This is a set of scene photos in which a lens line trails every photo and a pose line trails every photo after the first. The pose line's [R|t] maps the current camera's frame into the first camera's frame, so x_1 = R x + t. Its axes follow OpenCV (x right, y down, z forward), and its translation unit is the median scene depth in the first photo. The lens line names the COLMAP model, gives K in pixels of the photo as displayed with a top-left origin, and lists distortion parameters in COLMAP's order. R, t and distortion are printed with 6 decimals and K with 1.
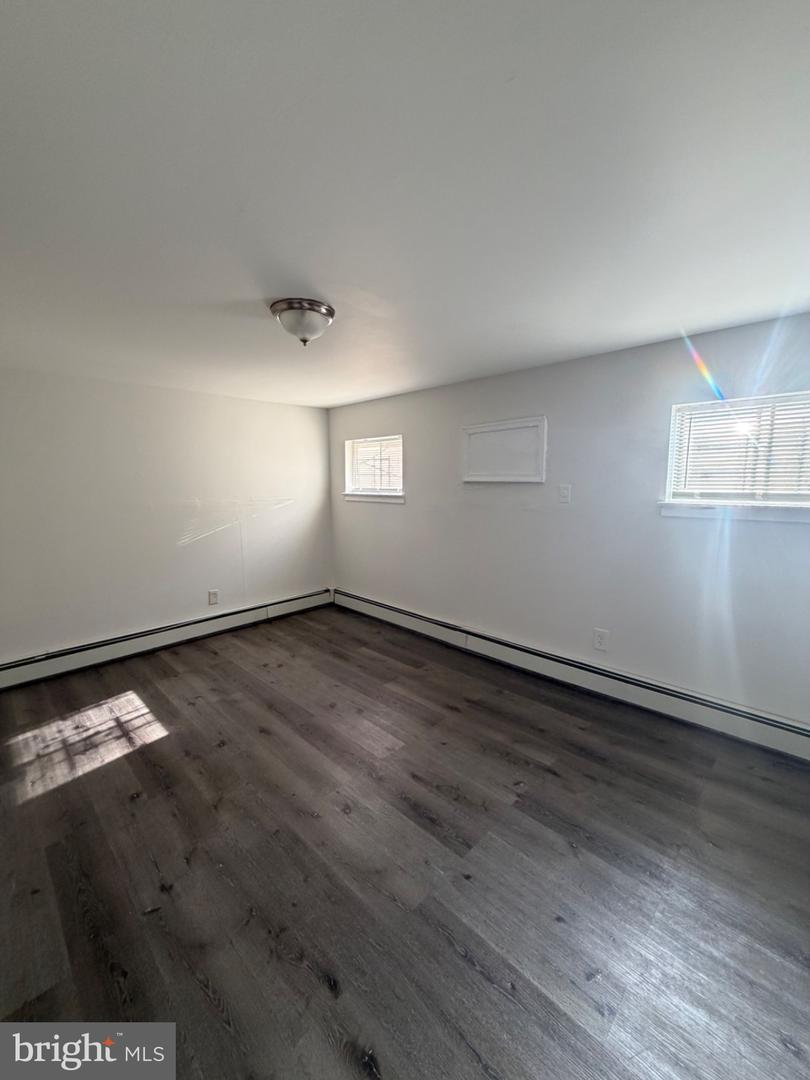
lens RADIAL K [[430.9, 0, 405.6], [0, 430.9, 536.4], [0, 0, 1]] dist [0.000974, 0.000190]
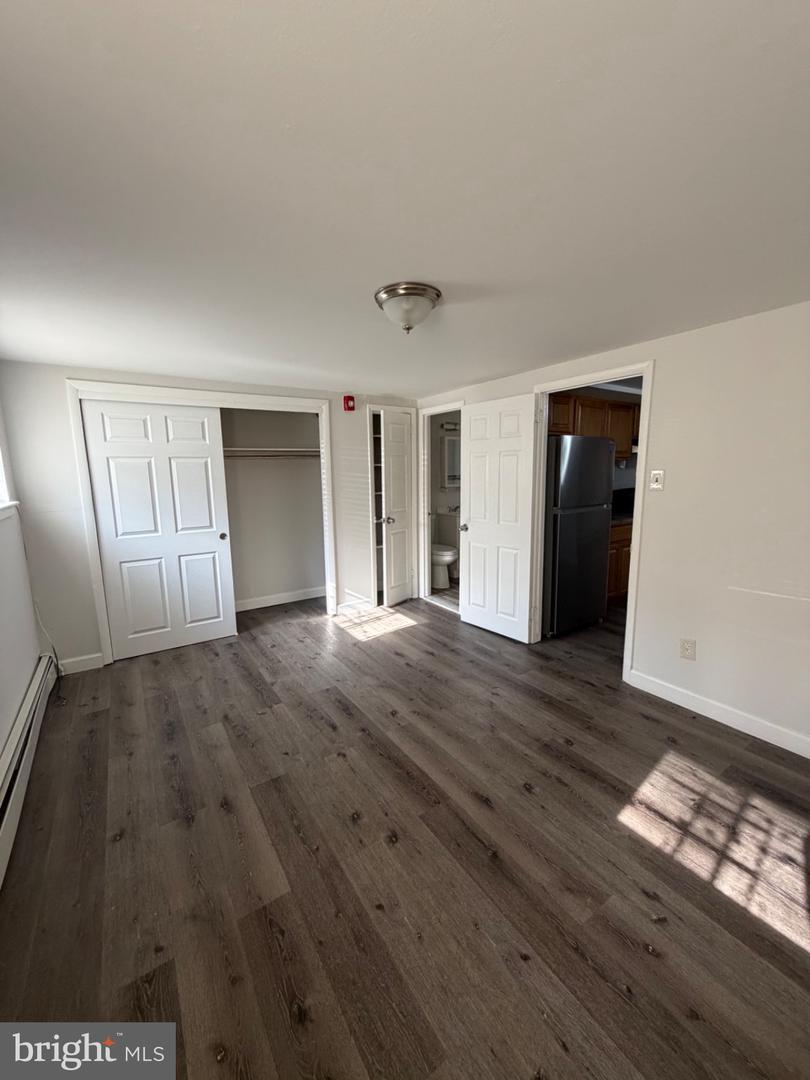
lens RADIAL K [[430.9, 0, 405.6], [0, 430.9, 536.4], [0, 0, 1]] dist [0.000974, 0.000190]
pose [[-0.977827, -0.009758, 0.209186, -0.360661], [0.049784, 0.959444, 0.277467, -0.228843], [-0.203410, 0.281729, -0.937685, 1.680958]]
